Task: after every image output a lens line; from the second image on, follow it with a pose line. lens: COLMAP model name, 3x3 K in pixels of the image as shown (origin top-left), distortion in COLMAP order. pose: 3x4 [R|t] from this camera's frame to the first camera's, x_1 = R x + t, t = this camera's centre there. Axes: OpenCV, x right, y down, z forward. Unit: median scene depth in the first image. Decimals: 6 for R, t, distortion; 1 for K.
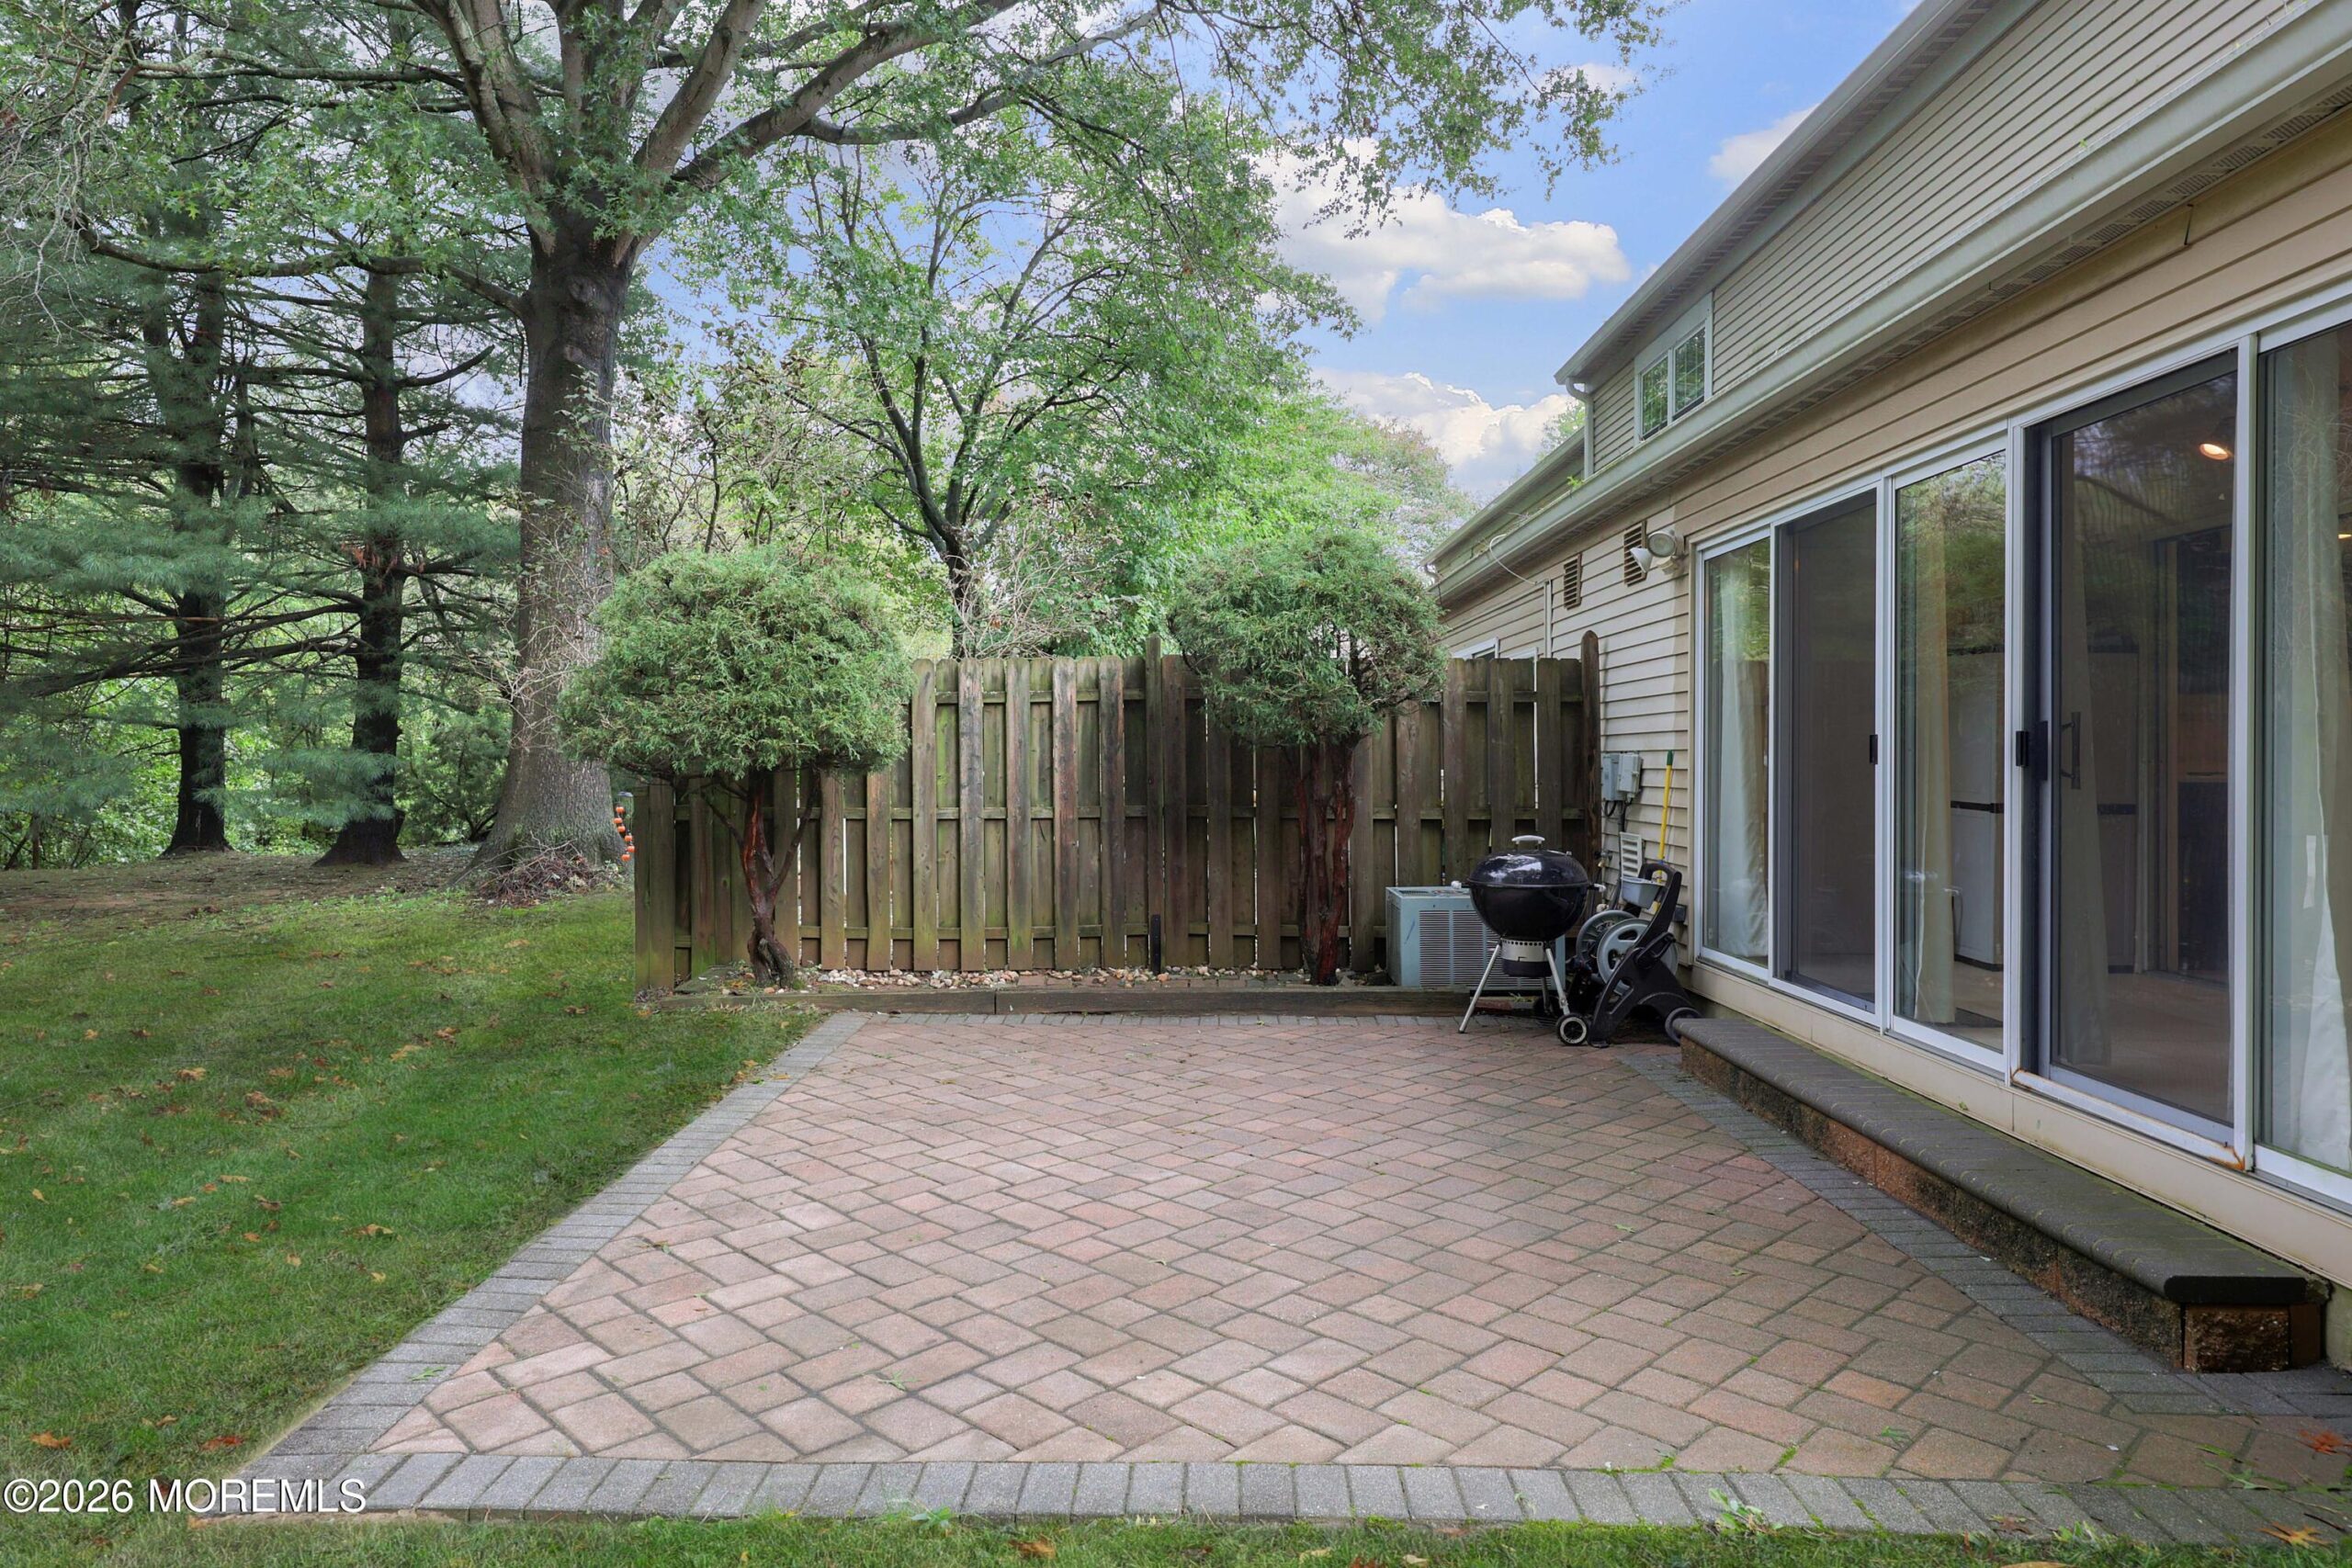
lens RADIAL K [[1463.1, 0, 1176.0], [0, 1463.1, 784.0], [0, 0, 1]] dist [-0.000222, -0.000263]
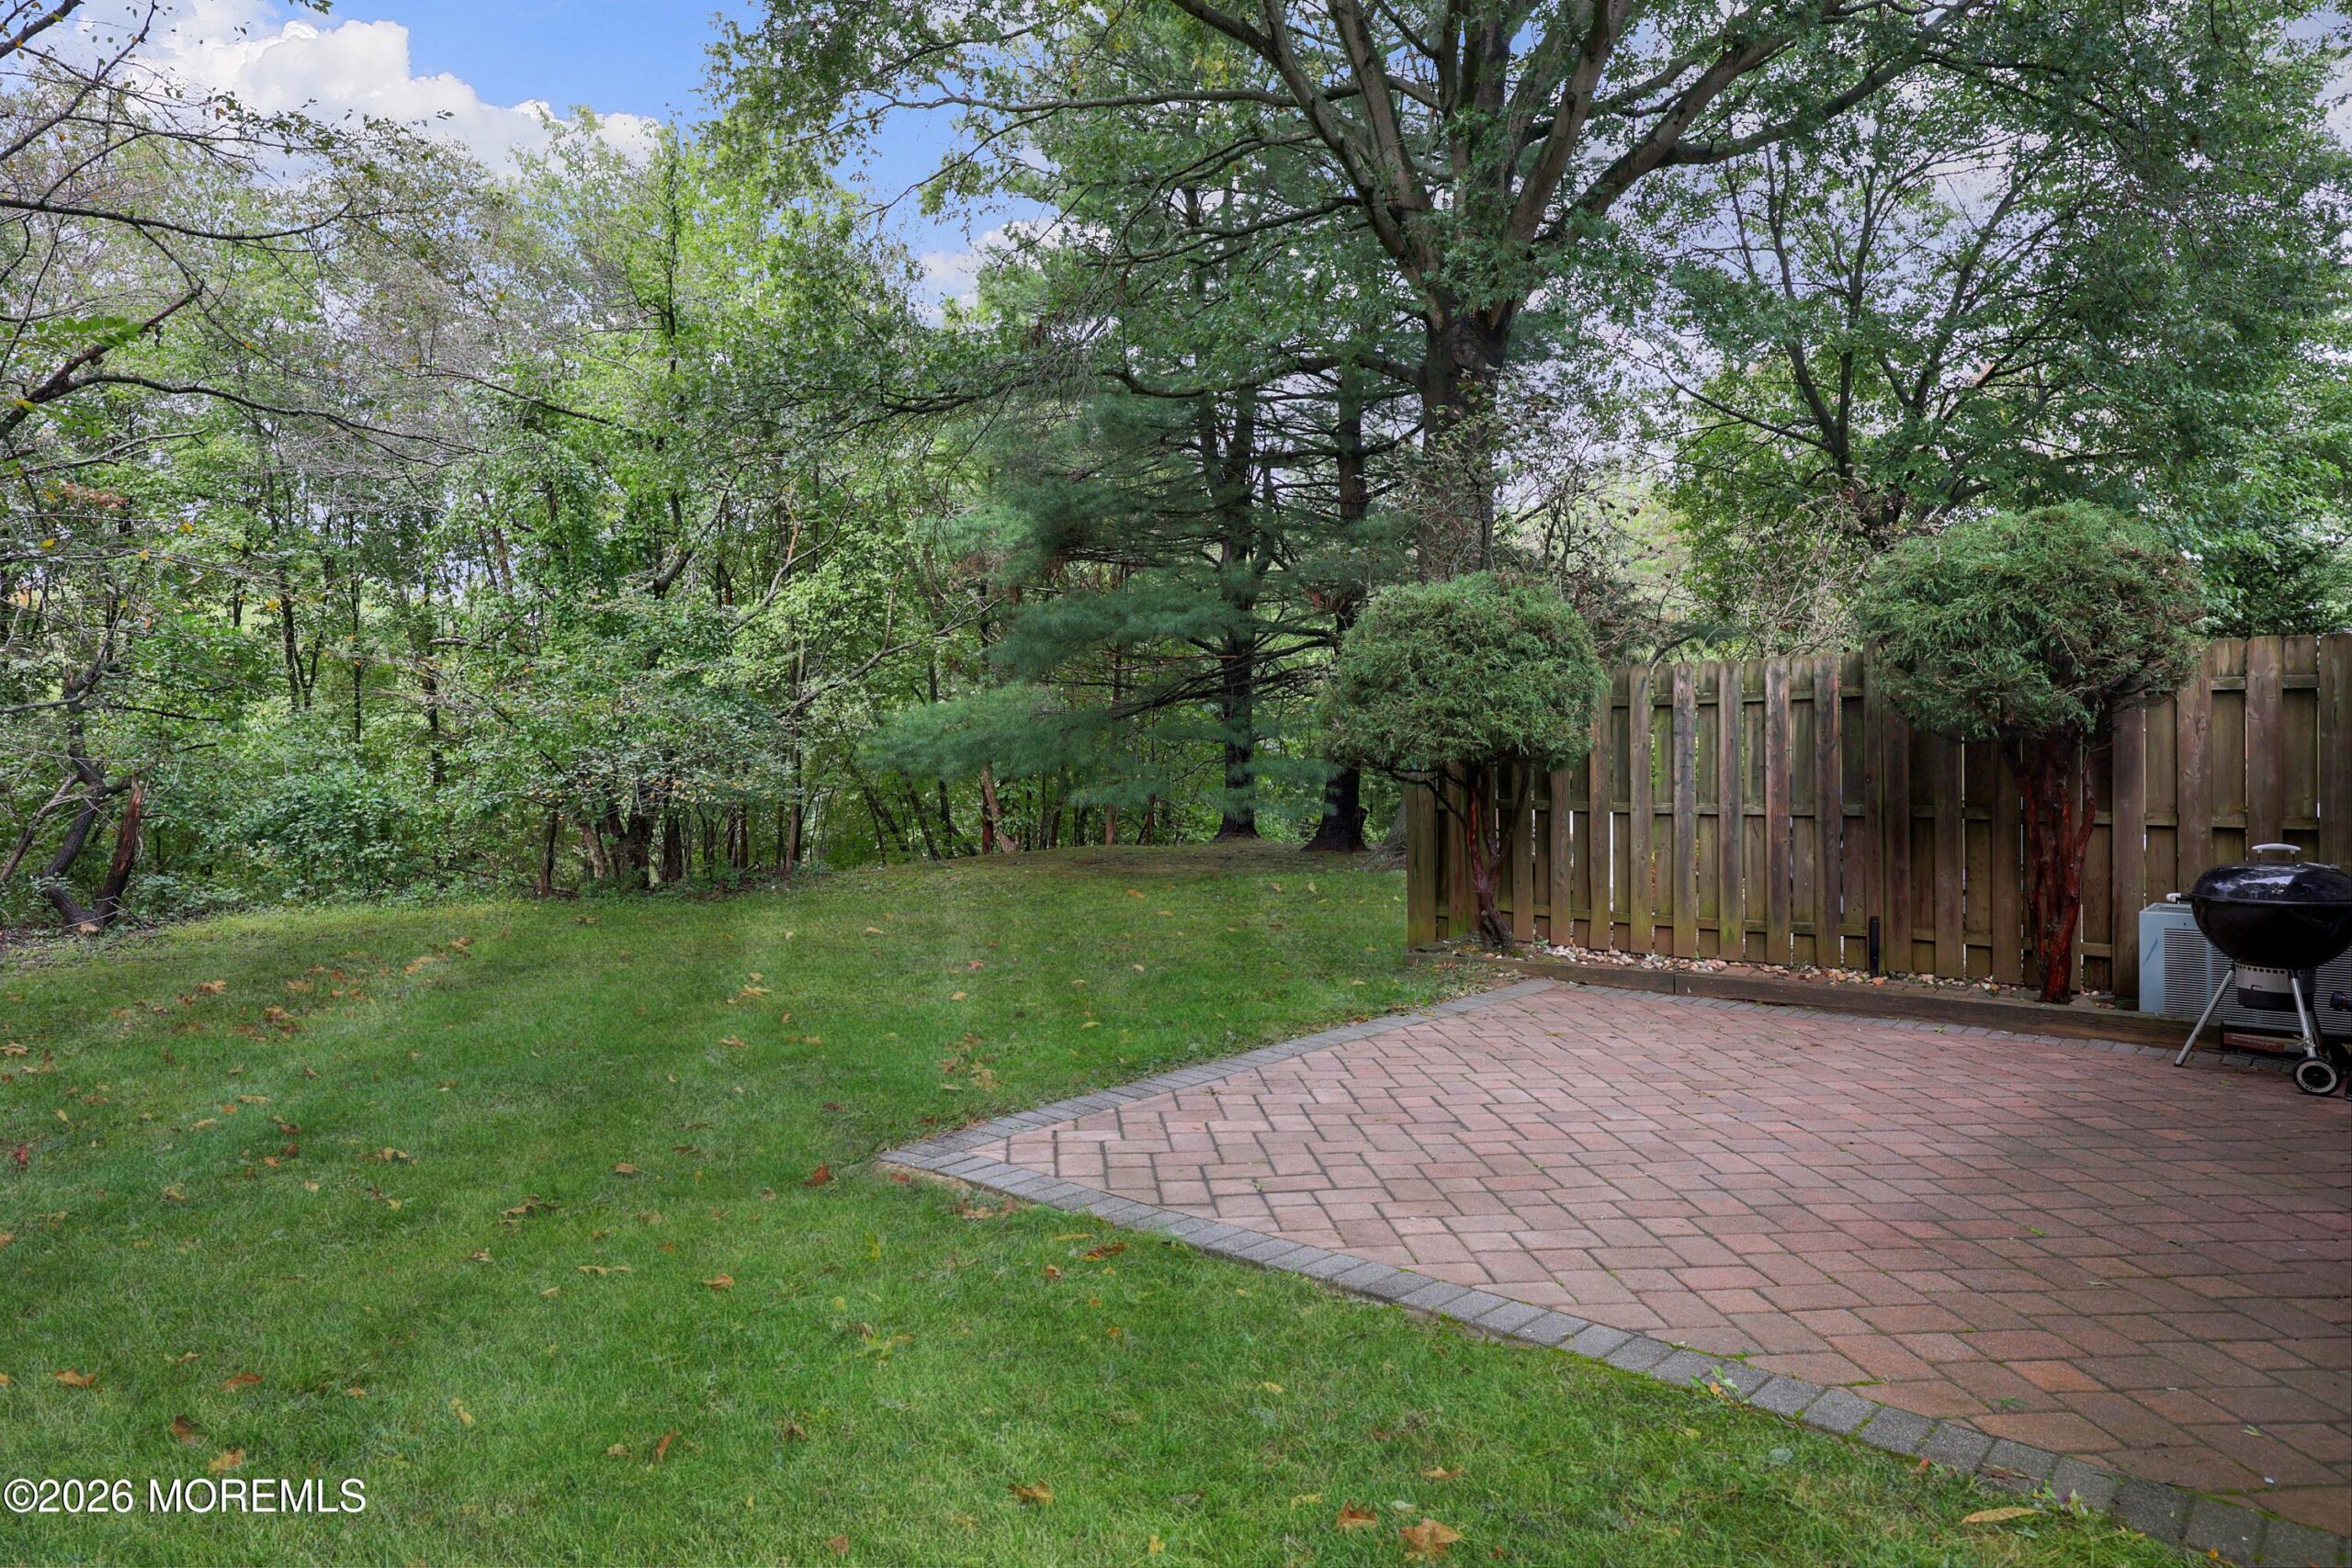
lens RADIAL K [[1445.8, 0, 1168.1], [0, 1445.8, 822.7], [0, 0, 1]] dist [0.003470, 0.001189]
pose [[0.770142, 0.027461, -0.637281, 0.260008], [-0.016870, 0.999600, 0.022688, 0.013942], [0.637649, -0.006722, 0.770298, -0.049071]]
